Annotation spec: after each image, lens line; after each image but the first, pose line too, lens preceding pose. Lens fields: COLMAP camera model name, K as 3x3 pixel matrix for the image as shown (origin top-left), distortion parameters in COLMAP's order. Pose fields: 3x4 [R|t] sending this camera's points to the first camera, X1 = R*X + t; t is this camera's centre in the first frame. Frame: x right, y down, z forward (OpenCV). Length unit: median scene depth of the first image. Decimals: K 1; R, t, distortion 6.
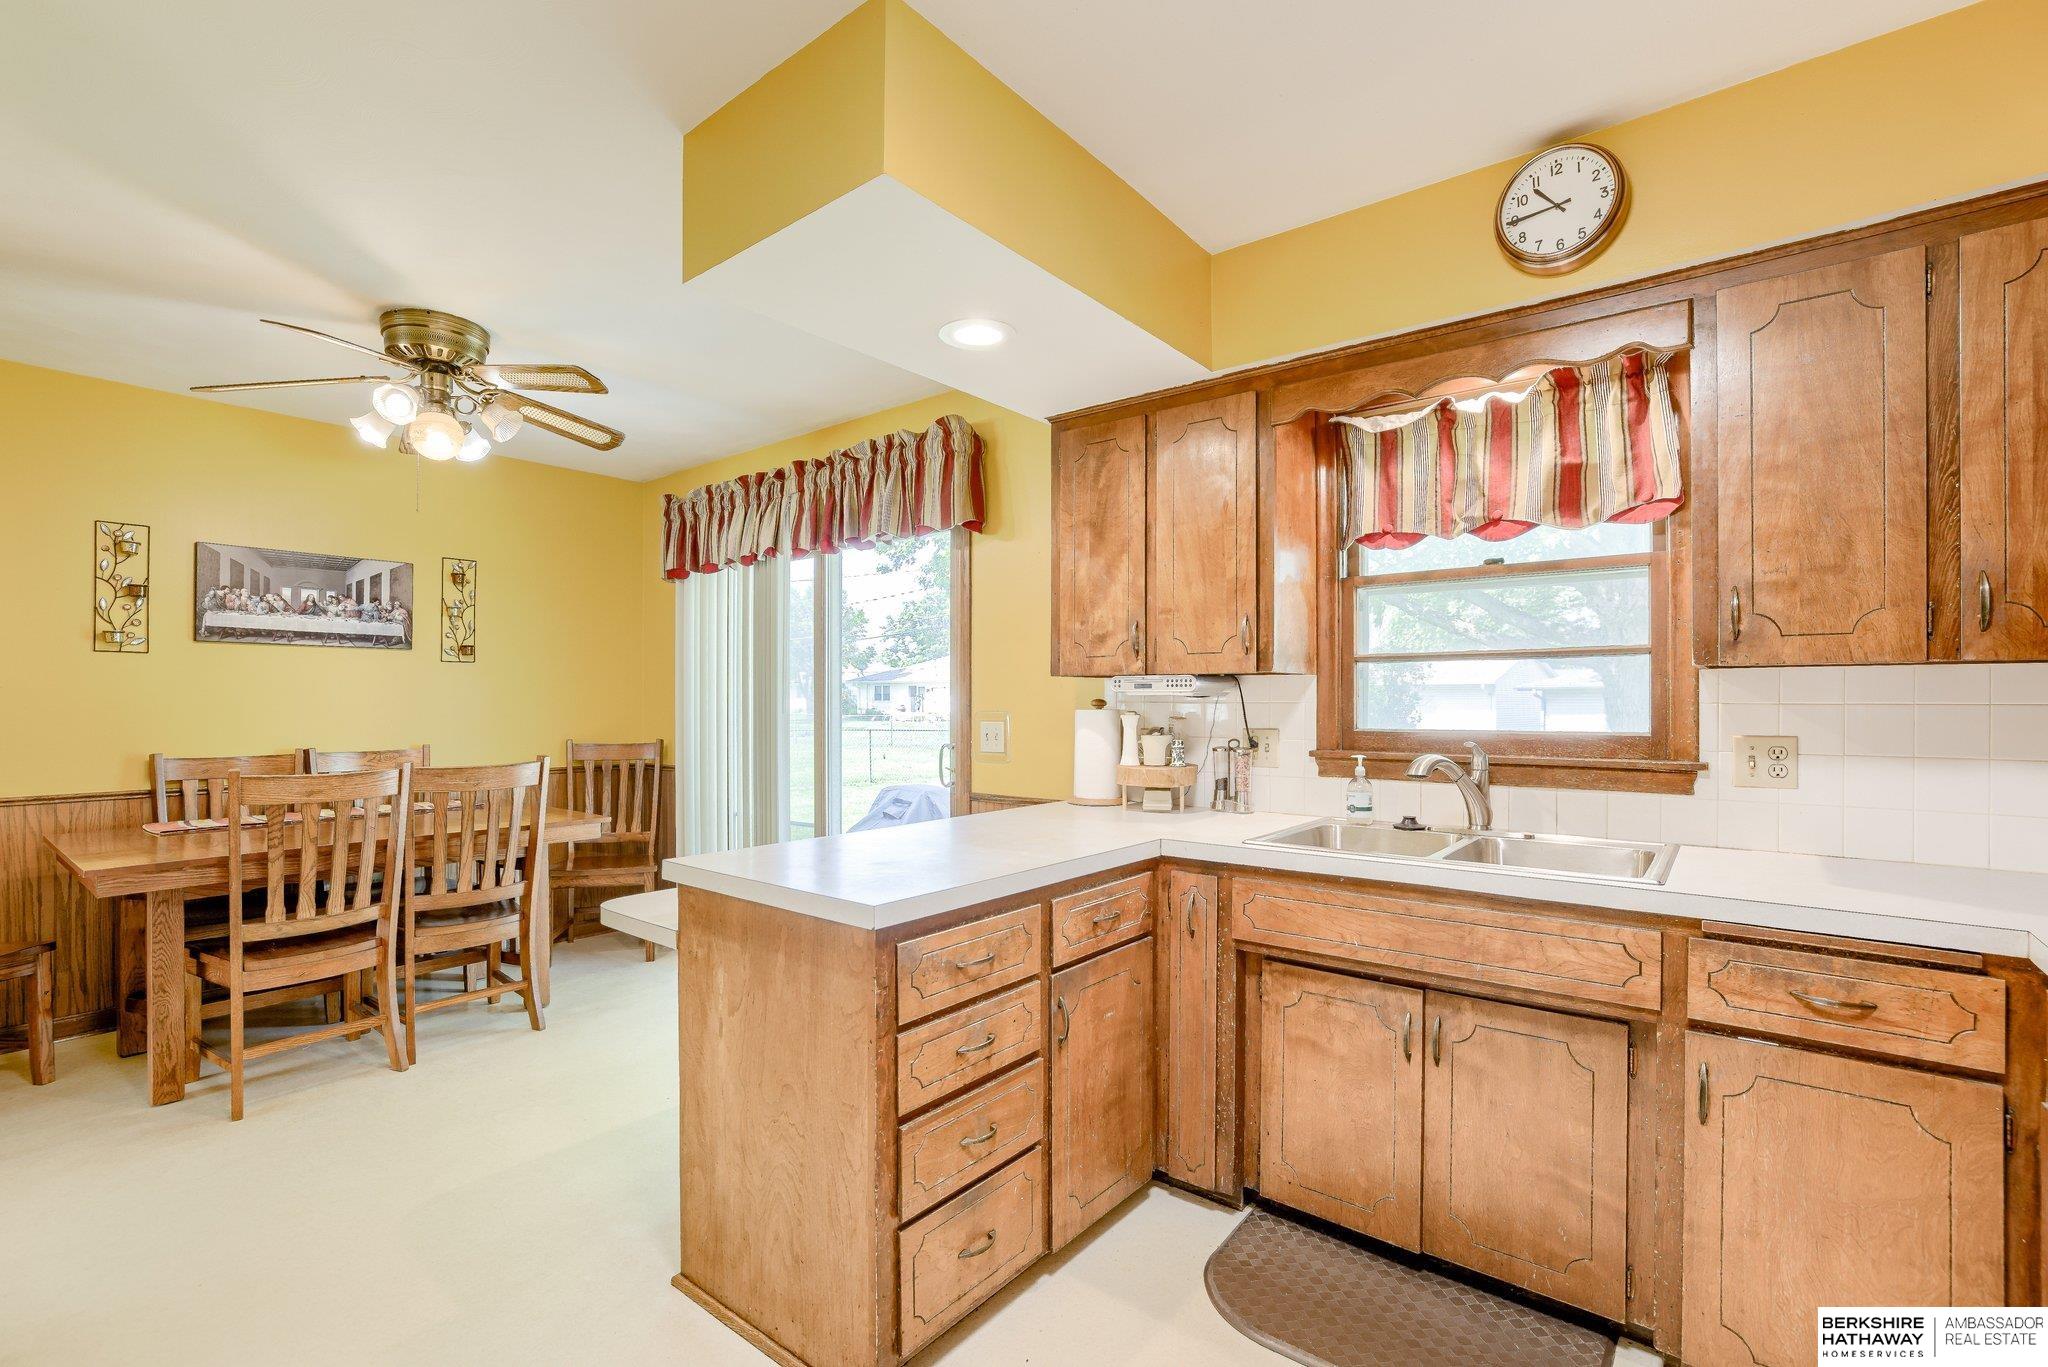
lens RADIAL K [[903.2, 0, 984.3], [0, 903.2, 694.0], [0, 0, 1]] dist [-0.015232, 0.005090]
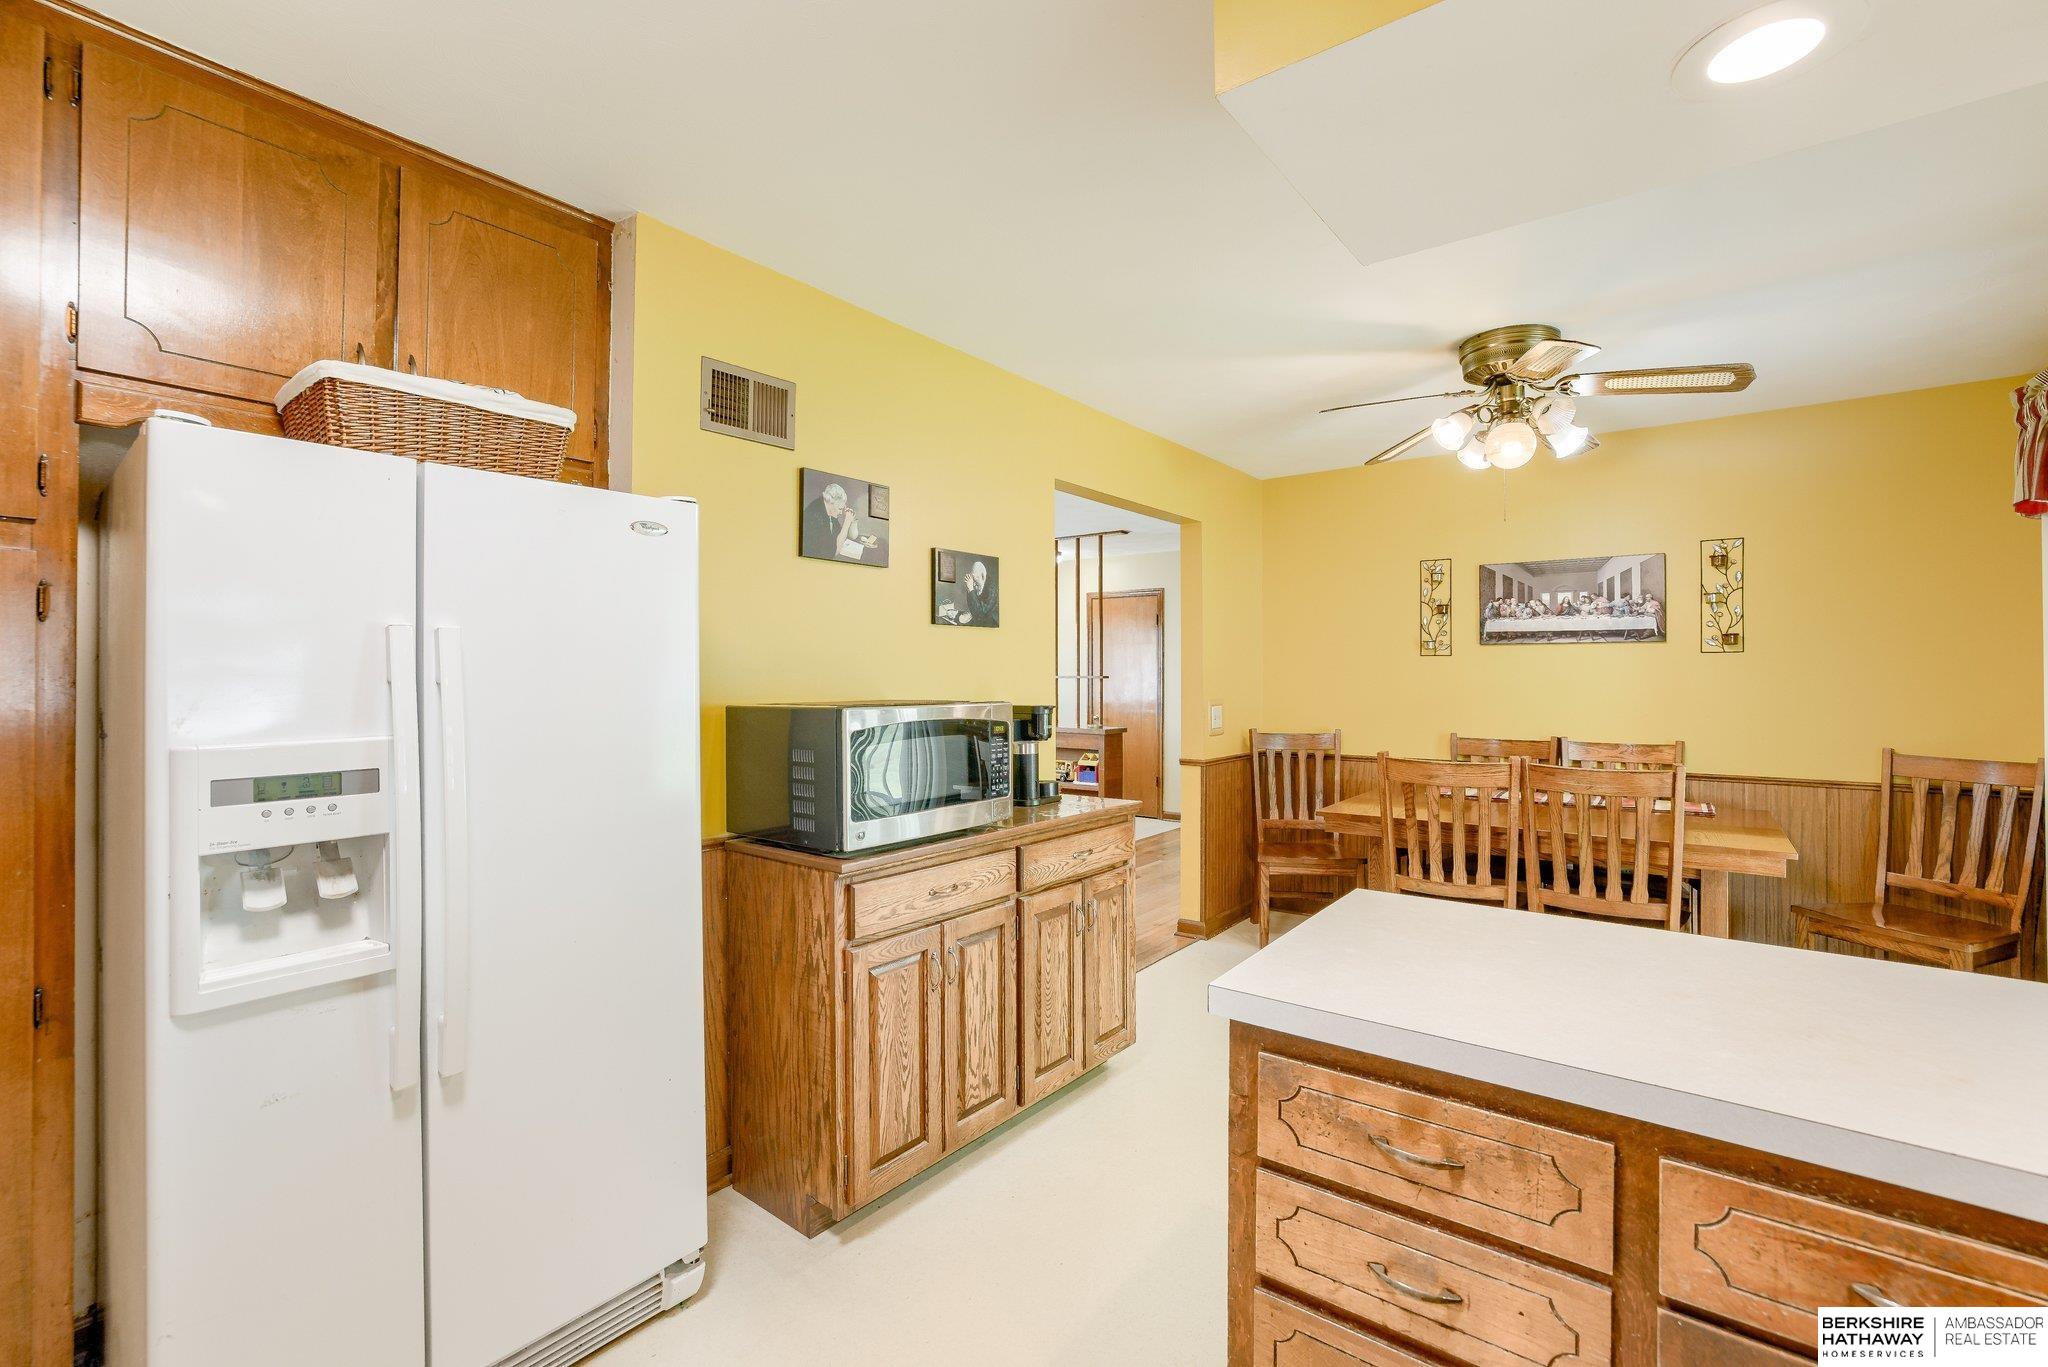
lens RADIAL K [[866.6, 0, 1054.2], [0, 866.6, 669.7], [0, 0, 1]] dist [-0.025222, 0.001297]
pose [[0.072454, -0.005049, -0.997359, 0.268451], [0.006755, 0.999967, -0.004571, -0.022971], [0.997349, -0.006406, 0.072485, 0.321922]]
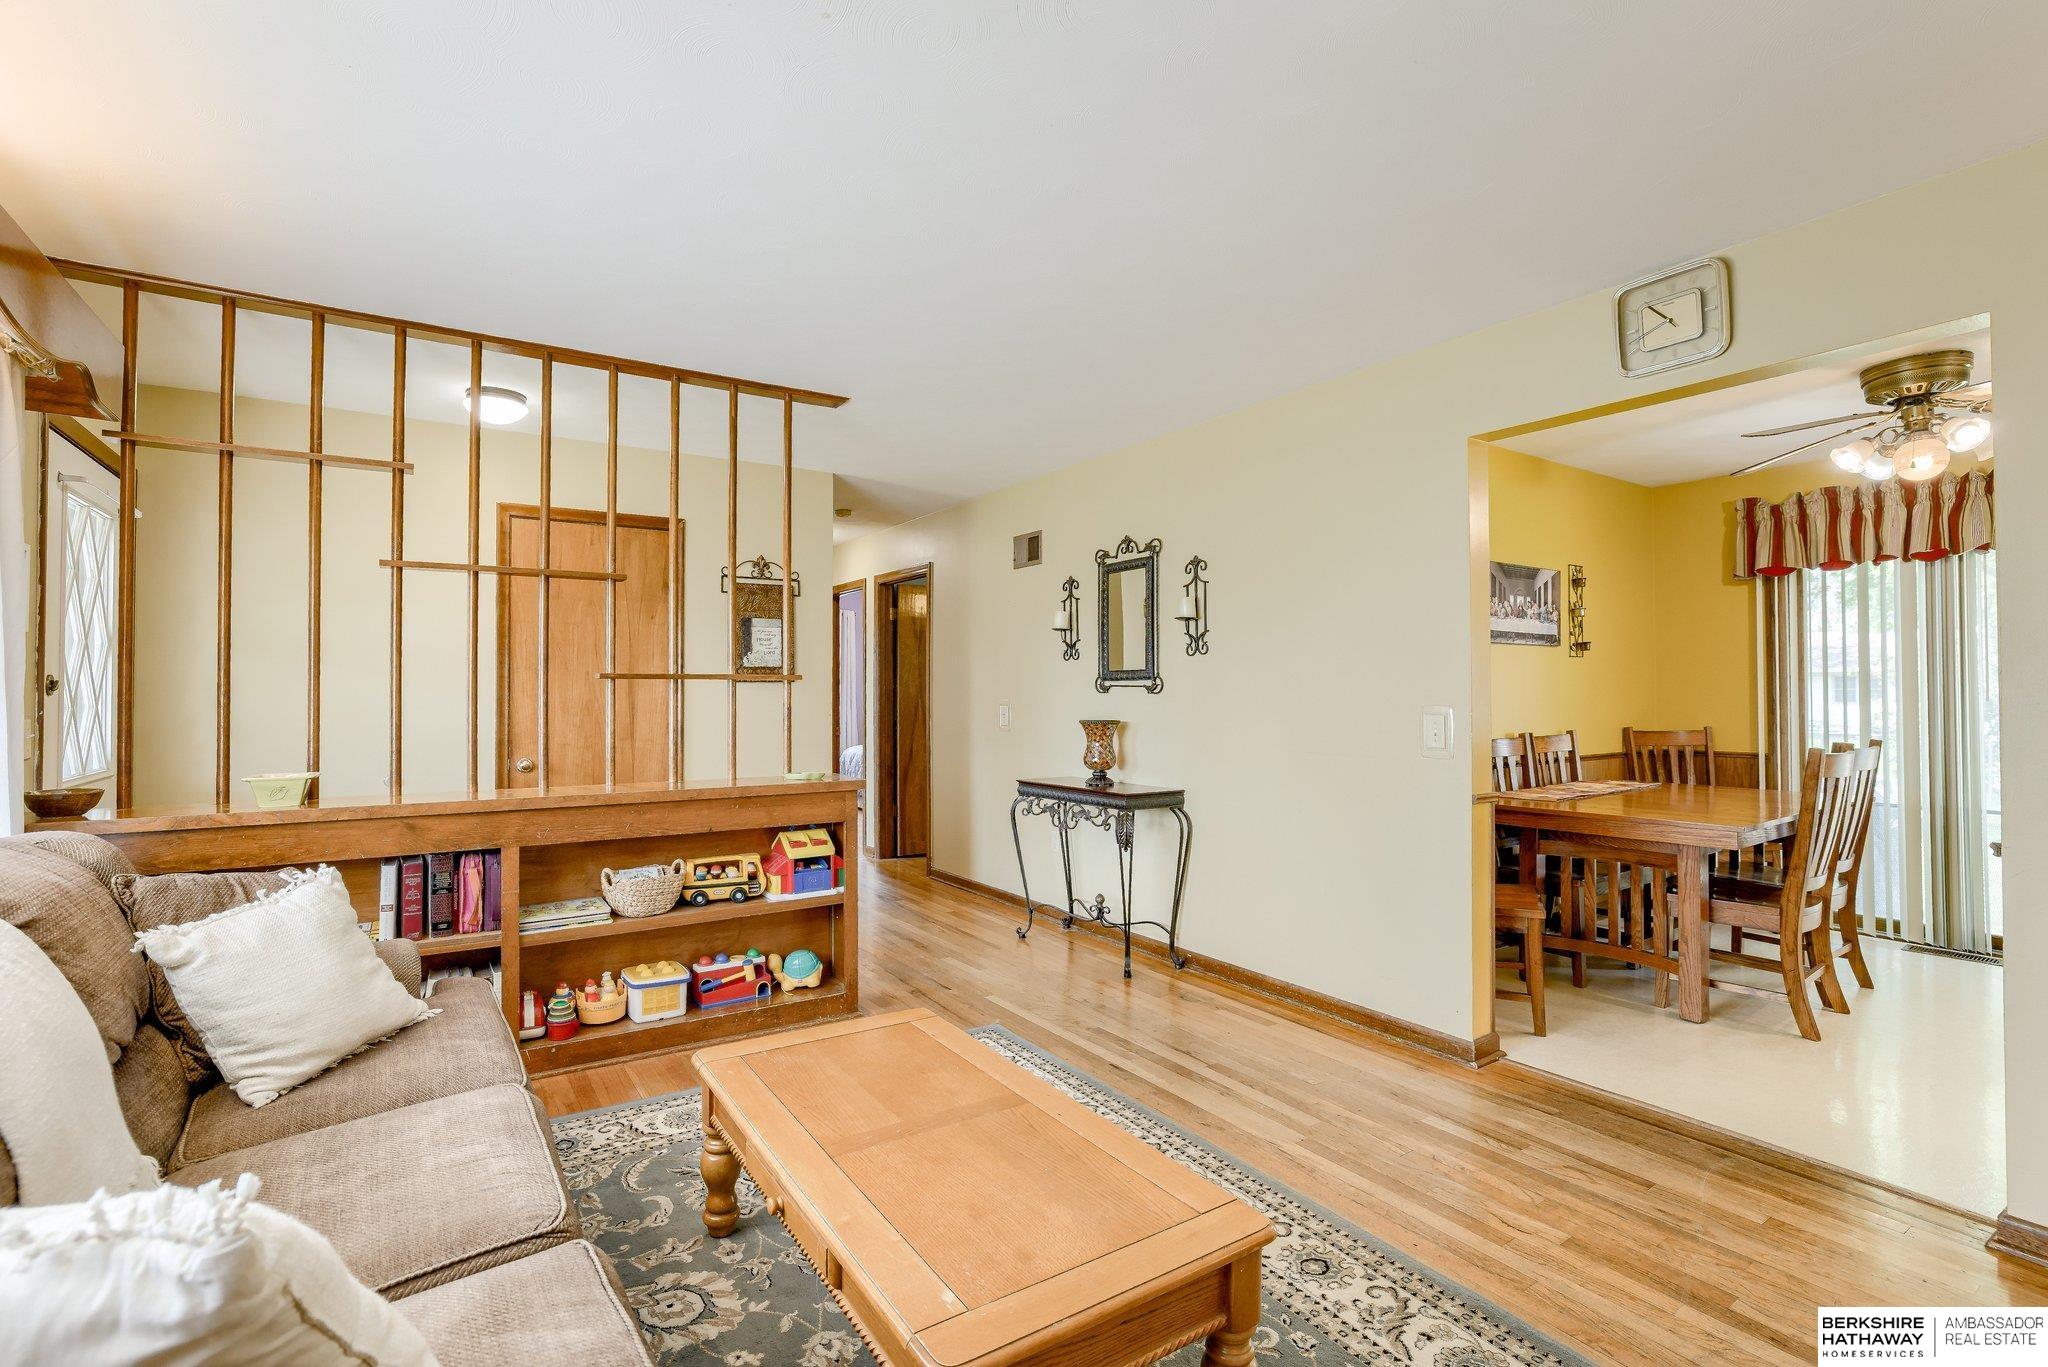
lens RADIAL K [[934.5, 0, 1037.3], [0, 934.5, 674.0], [0, 0, 1]] dist [-0.018455, 0.004731]
pose [[0.959211, -0.005625, -0.282634, -1.087770], [0.003206, 0.999954, -0.009022, -0.007627], [0.282672, 0.007748, 0.959185, -0.353823]]
